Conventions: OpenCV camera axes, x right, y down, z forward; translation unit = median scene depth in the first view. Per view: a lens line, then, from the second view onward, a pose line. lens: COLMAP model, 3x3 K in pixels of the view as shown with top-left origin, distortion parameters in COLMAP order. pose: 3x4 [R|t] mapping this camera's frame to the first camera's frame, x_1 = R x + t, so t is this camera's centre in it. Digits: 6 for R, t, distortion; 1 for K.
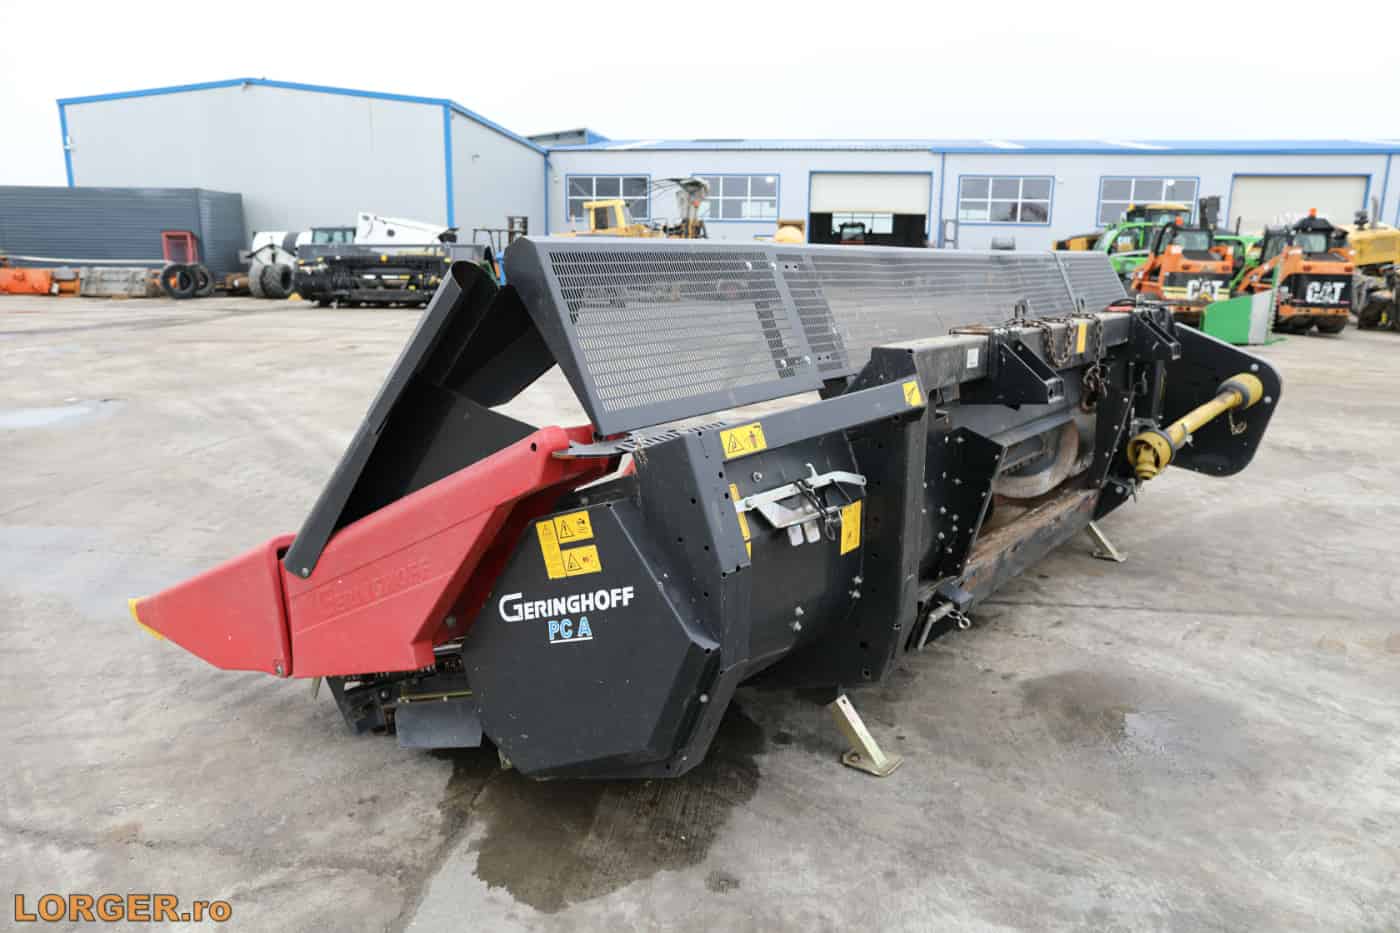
lens RADIAL K [[944.3, 0, 700.0], [0, 944.3, 466.5], [0, 0, 1]] dist [-0.050852, 0.047364]
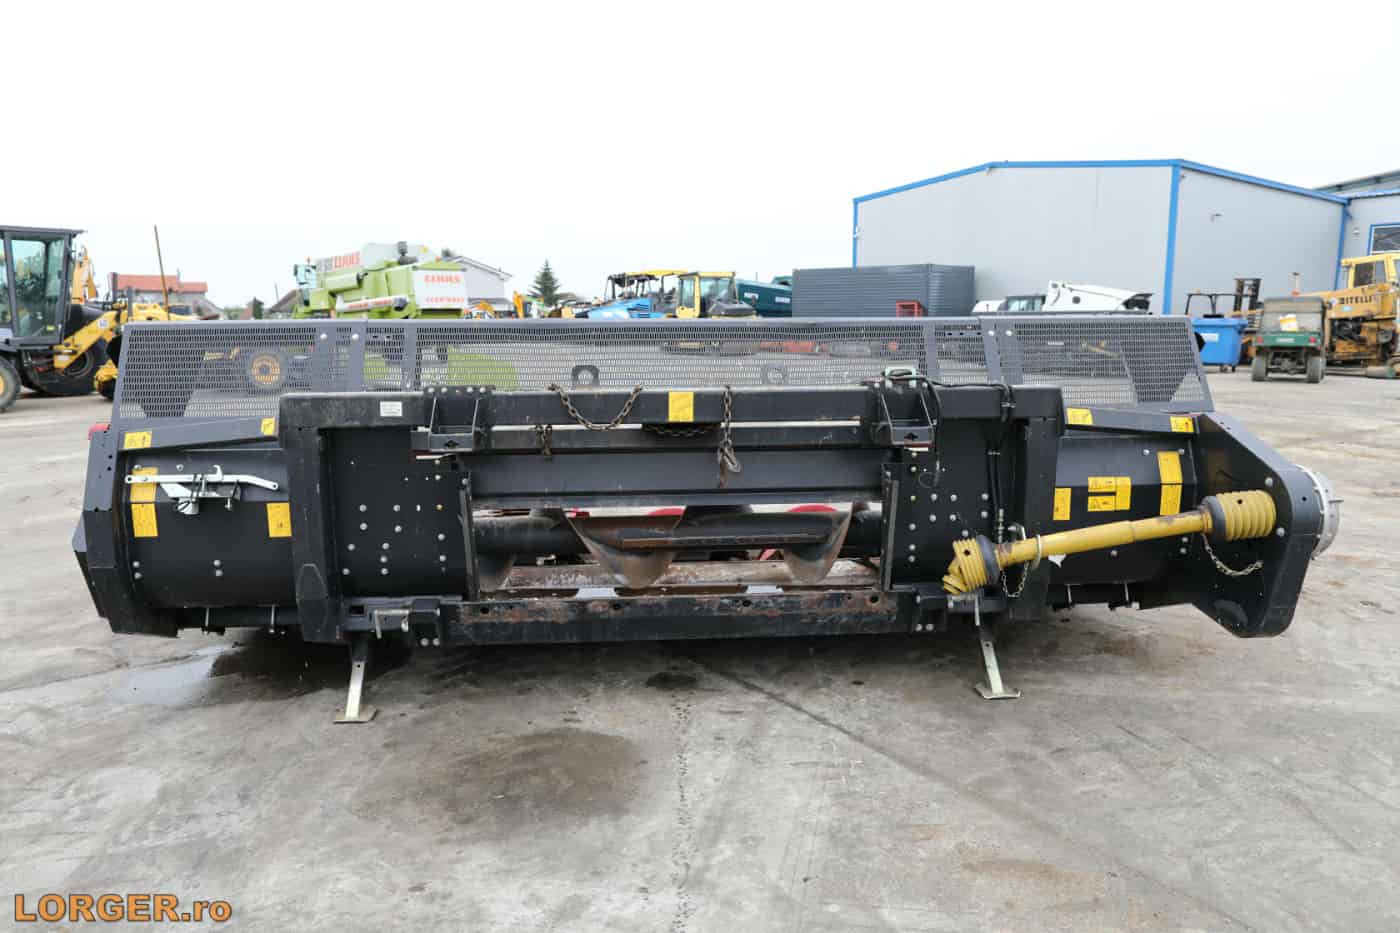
lens RADIAL K [[944.3, 0, 700.0], [0, 944.3, 466.5], [0, 0, 1]] dist [-0.050852, 0.047364]
pose [[0.681348, 0.102254, -0.724782, 0.139876], [-0.151451, 0.988461, -0.002920, -0.009204], [0.716120, 0.111758, 0.688972, 0.041626]]
